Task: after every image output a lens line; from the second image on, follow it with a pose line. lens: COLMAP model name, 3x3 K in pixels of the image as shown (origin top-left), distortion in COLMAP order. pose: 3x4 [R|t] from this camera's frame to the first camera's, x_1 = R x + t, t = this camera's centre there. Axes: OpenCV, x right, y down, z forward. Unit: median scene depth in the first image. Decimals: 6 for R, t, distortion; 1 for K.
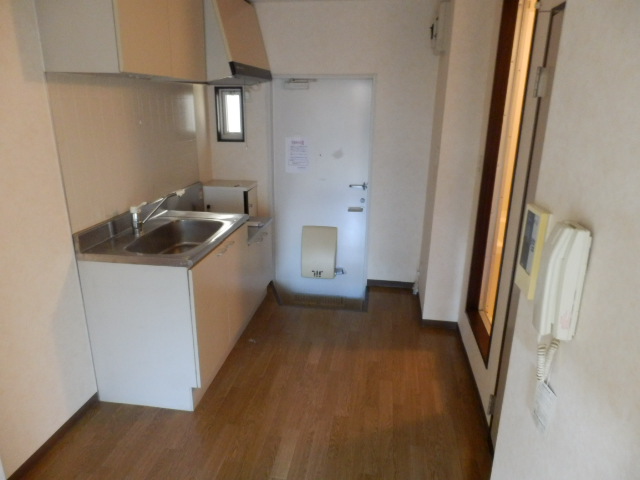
lens RADIAL K [[445.8, 0, 321.5], [0, 445.8, 243.4], [0, 0, 1]] dist [-0.025253, 0.027891]
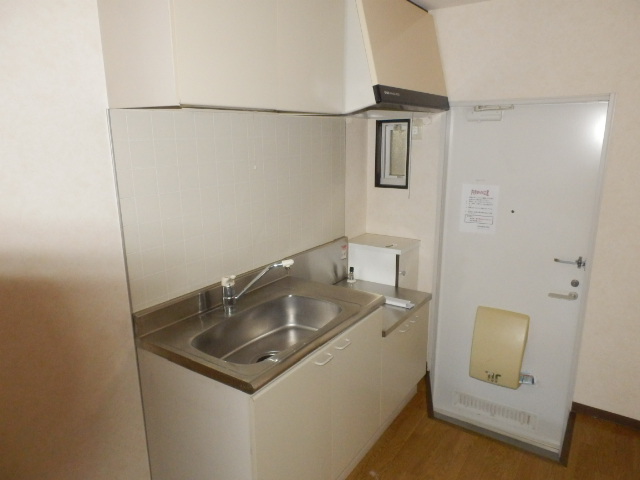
lens RADIAL K [[445.8, 0, 319.7], [0, 445.8, 242.6], [0, 0, 1]] dist [-0.025253, 0.027891]
pose [[0.898034, 0.084211, -0.431792, 0.033001], [-0.114738, 0.992372, -0.045091, -0.087110], [0.424701, 0.090036, 0.900846, 0.257192]]
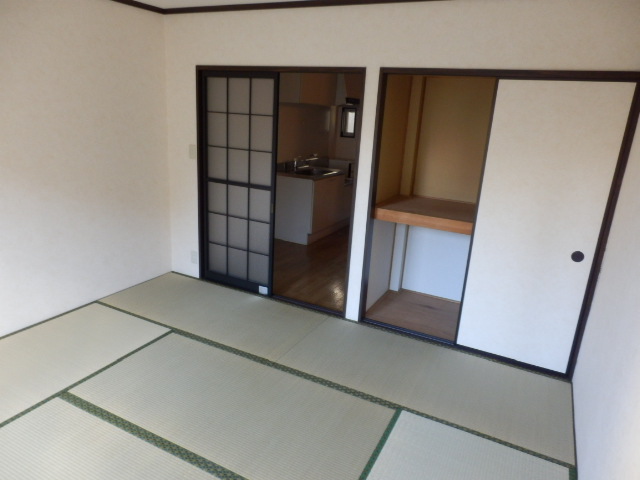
lens RADIAL K [[445.8, 0, 318.9], [0, 445.8, 238.1], [0, 0, 1]] dist [-0.025253, 0.027891]
pose [[0.942282, 0.132406, -0.307527, 0.324648], [-0.146994, 0.988830, -0.024660, 0.260832], [0.300827, 0.068441, 0.951220, -0.804008]]
